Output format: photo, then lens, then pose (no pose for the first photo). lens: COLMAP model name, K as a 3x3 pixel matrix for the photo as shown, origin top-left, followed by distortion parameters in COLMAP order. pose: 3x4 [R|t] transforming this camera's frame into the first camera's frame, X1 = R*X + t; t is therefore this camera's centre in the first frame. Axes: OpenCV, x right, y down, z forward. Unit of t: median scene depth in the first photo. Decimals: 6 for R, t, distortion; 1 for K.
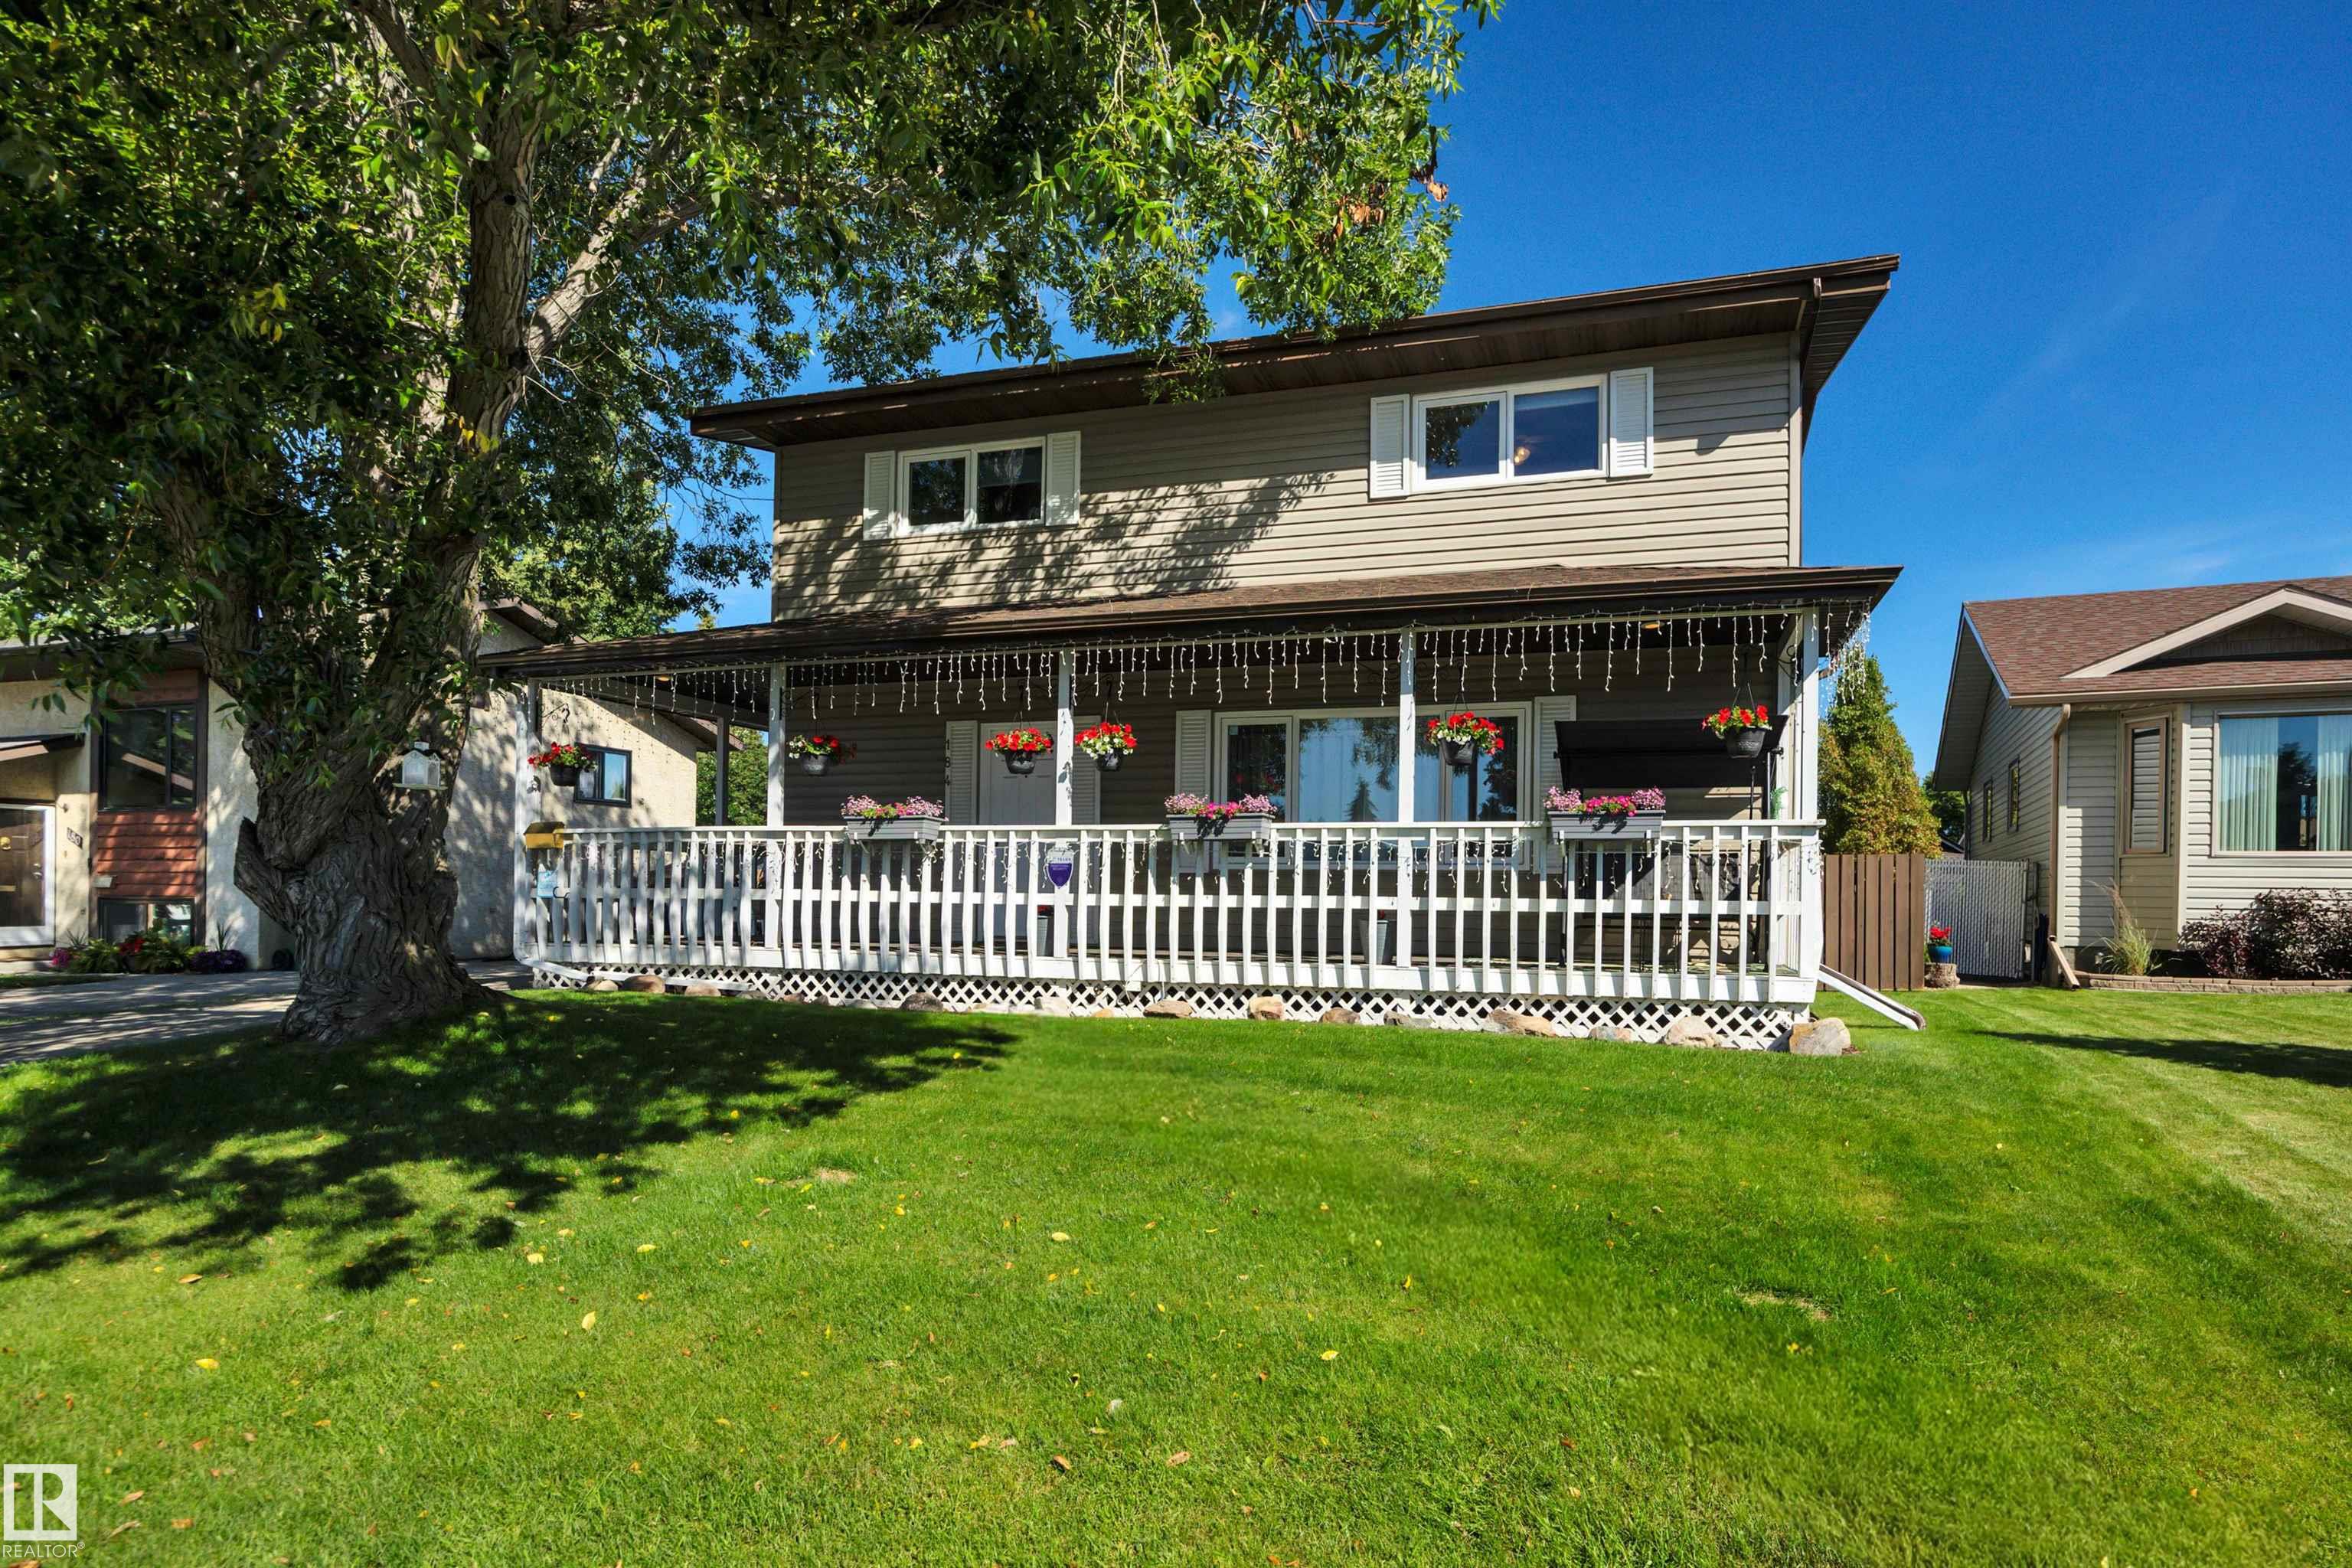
lens RADIAL K [[1181.1, 0, 1174.1], [0, 1181.1, 891.5], [0, 0, 1]] dist [-0.025072, 0.000652]
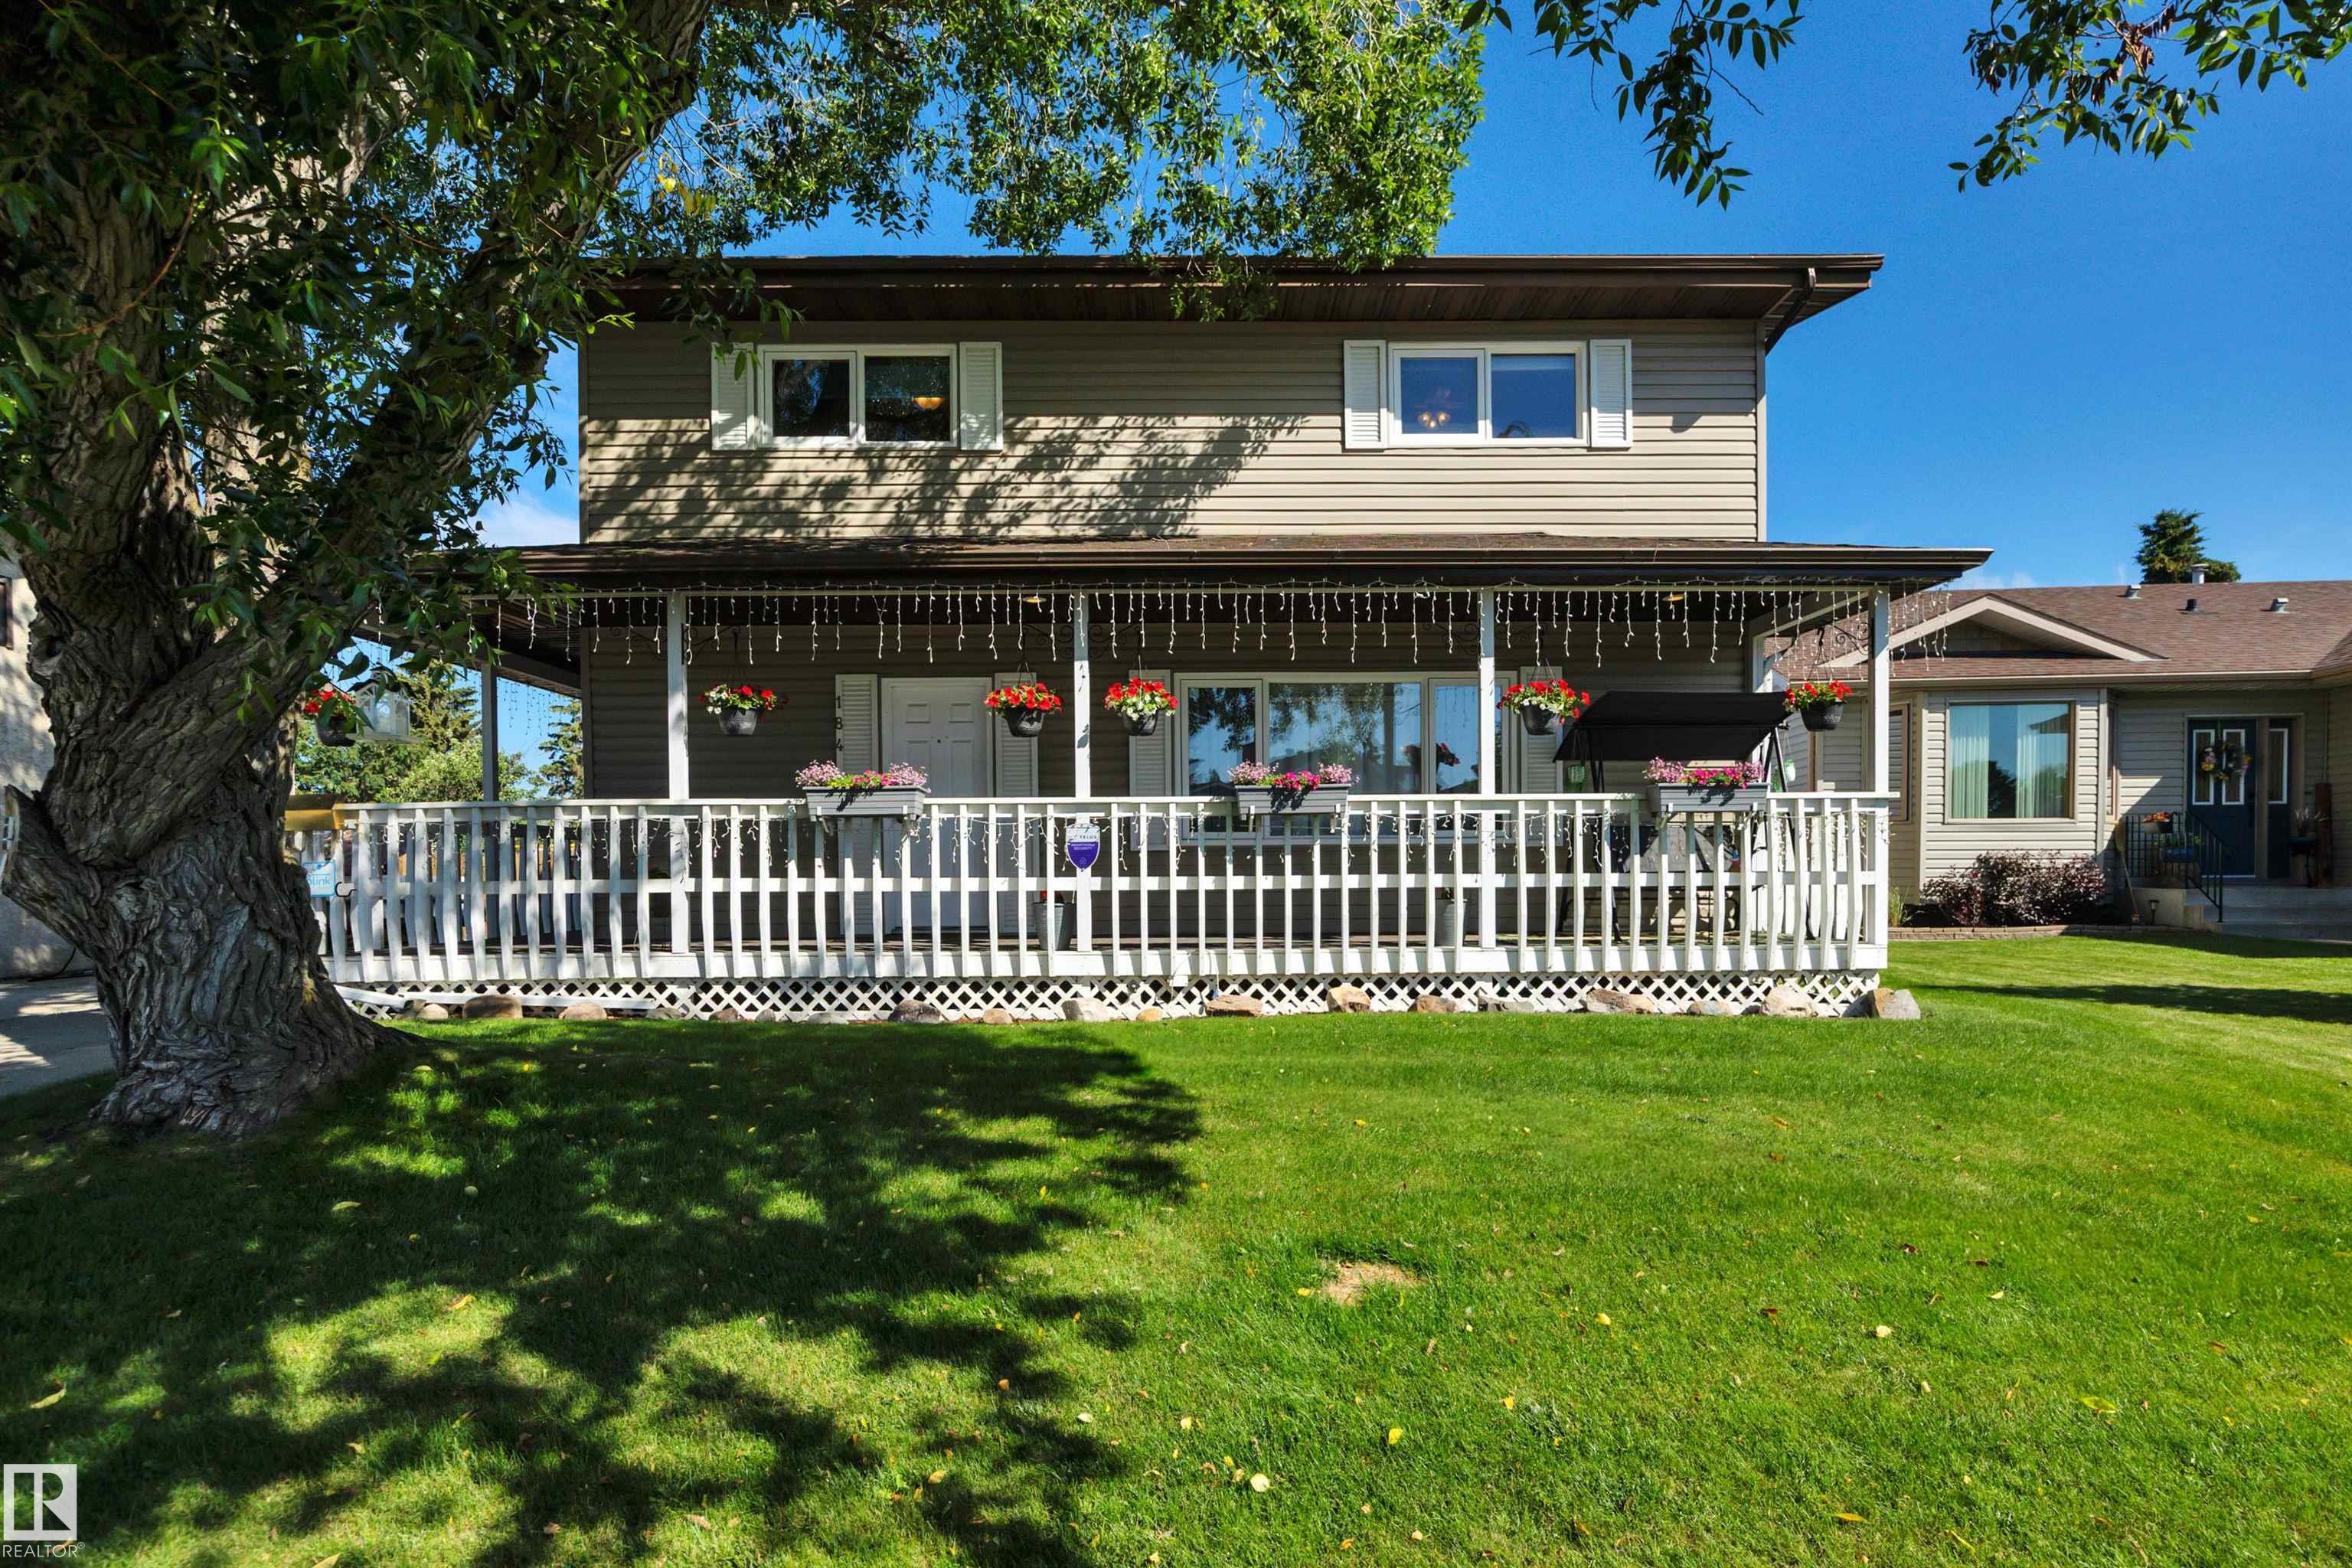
lens RADIAL K [[1185.0, 0, 1177.1], [0, 1185.0, 891.2], [0, 0, 1]] dist [-0.019235, -0.000018]
pose [[0.951990, -0.024577, 0.305142, -0.286094], [0.017556, 0.999515, 0.025732, -0.008870], [-0.305627, -0.019139, 0.951959, 0.153334]]
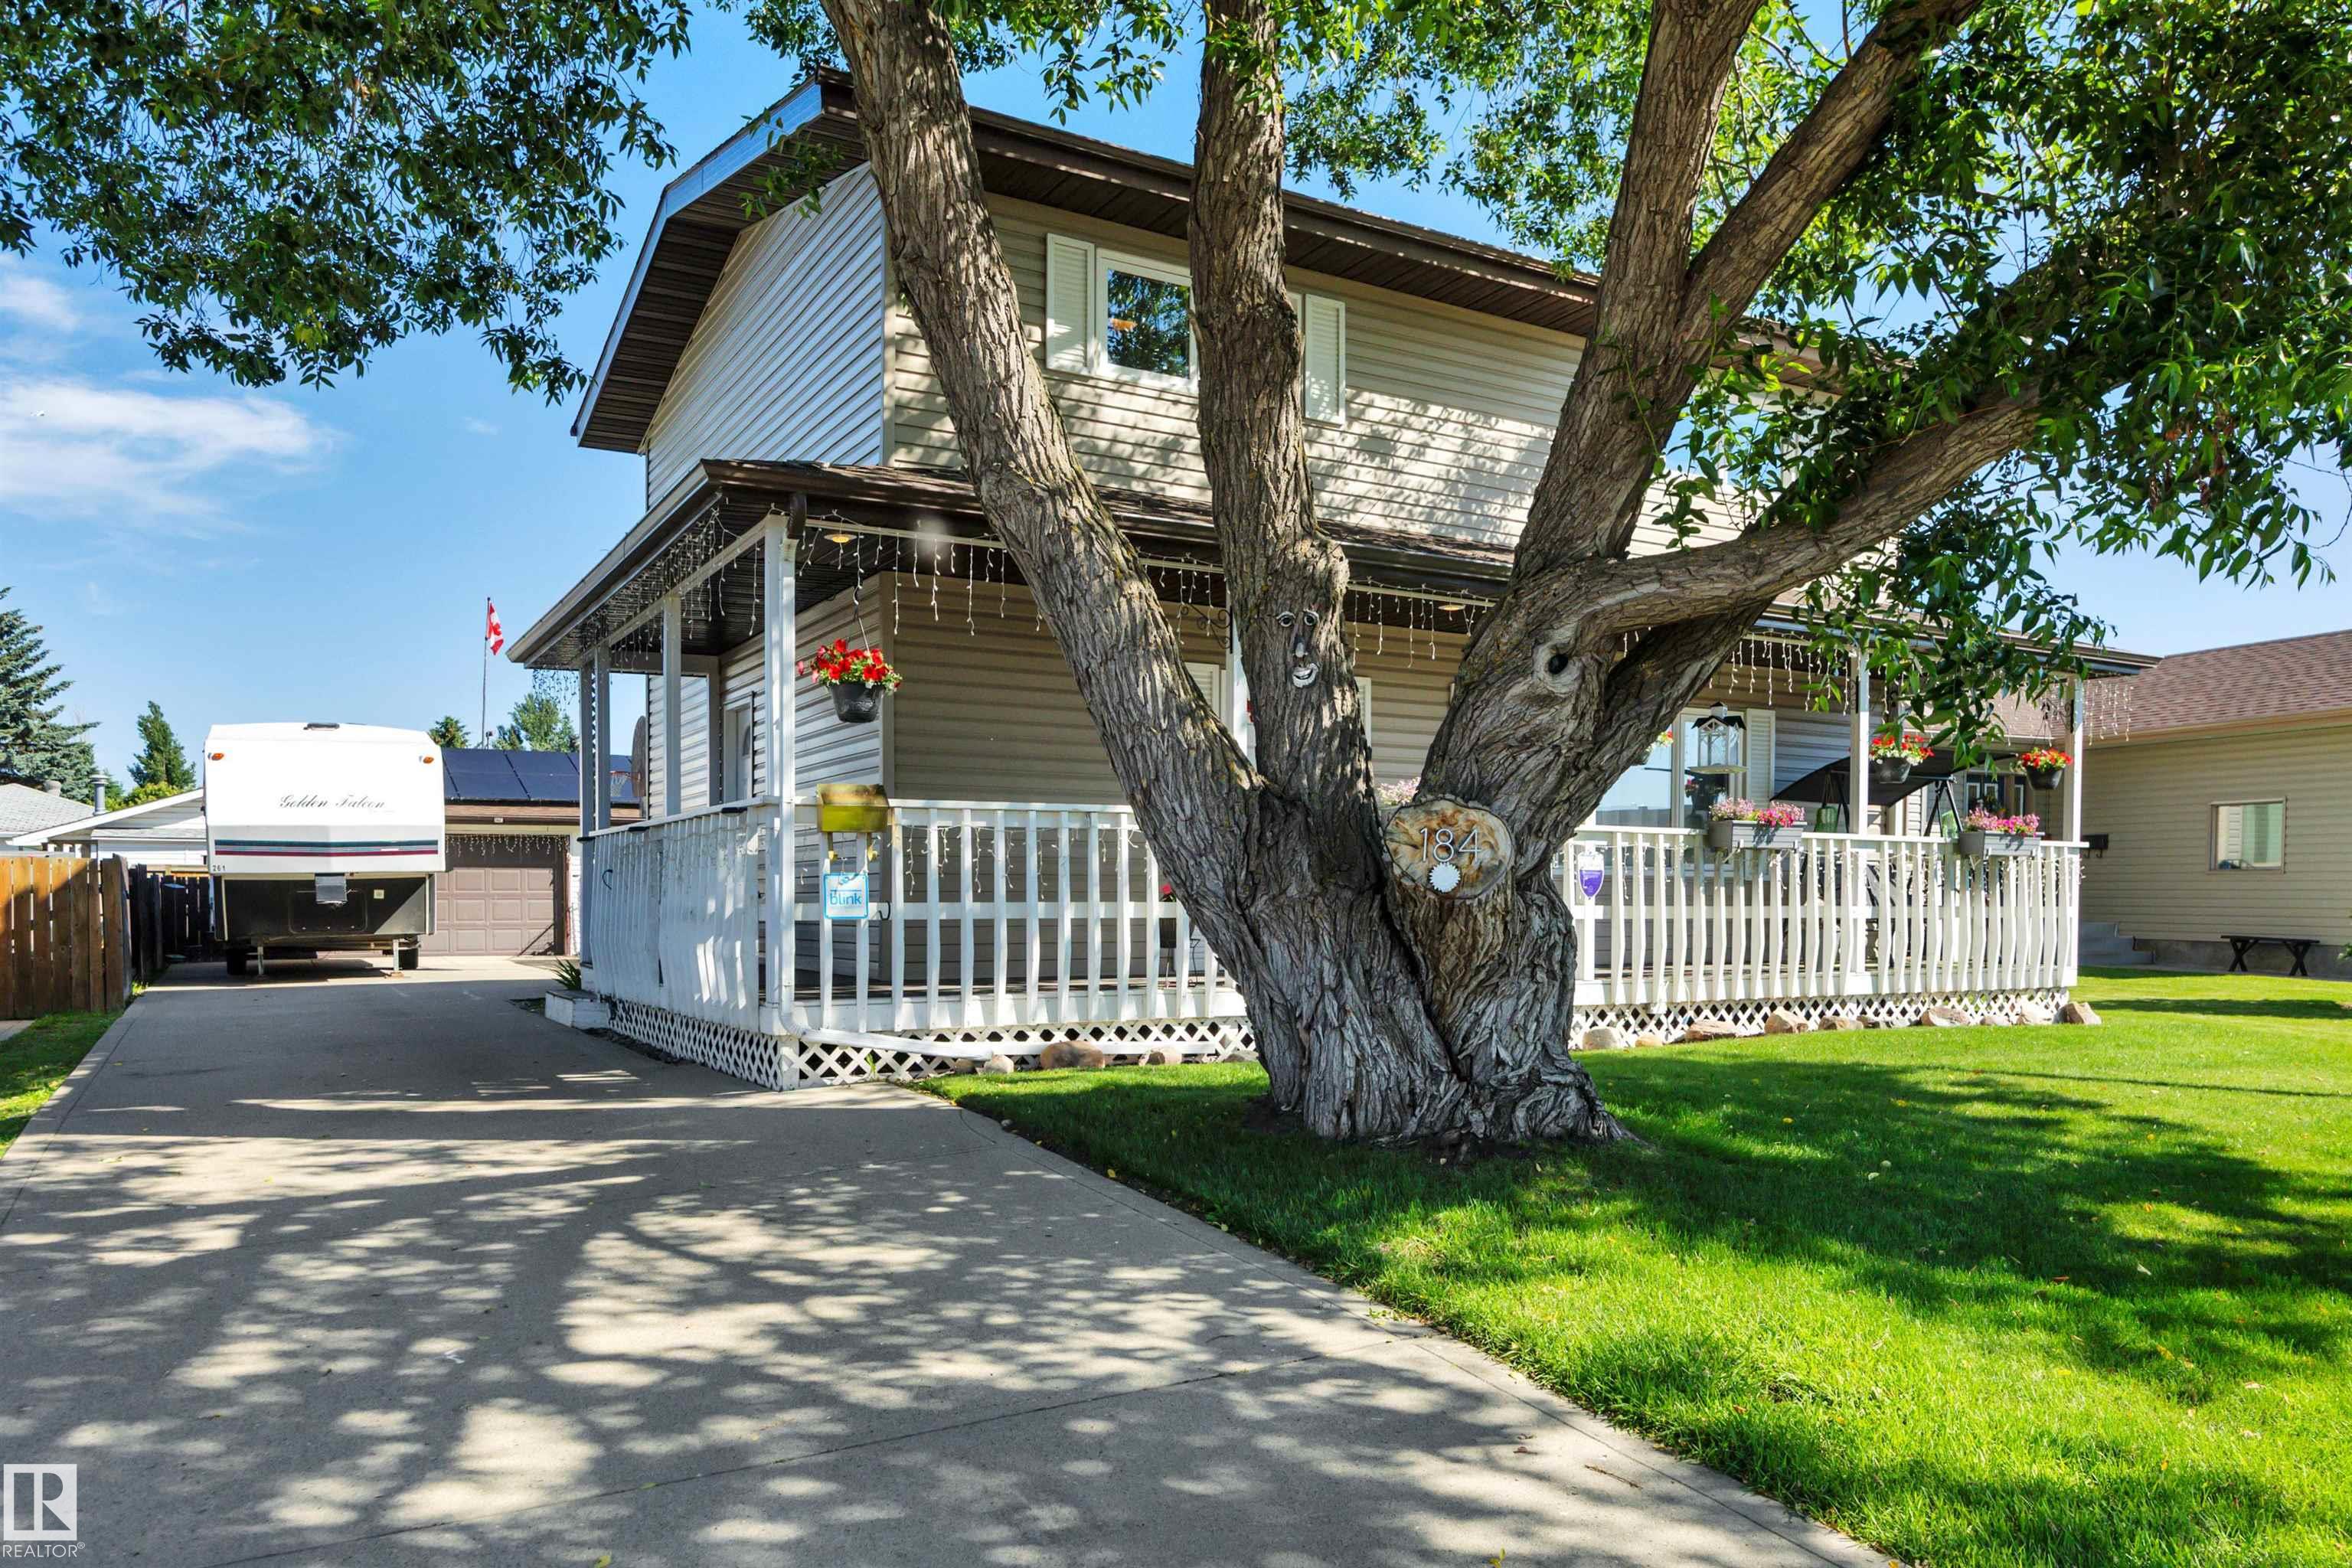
lens RADIAL K [[1601.4, 0, 1171.6], [0, 1601.4, 963.4], [0, 0, 1]] dist [0.001191, -0.000648]
pose [[0.692047, -0.038144, 0.720844, -1.136871], [-0.000963, 0.998553, 0.053763, -0.018364], [-0.721852, -0.037901, 0.691009, 0.413354]]
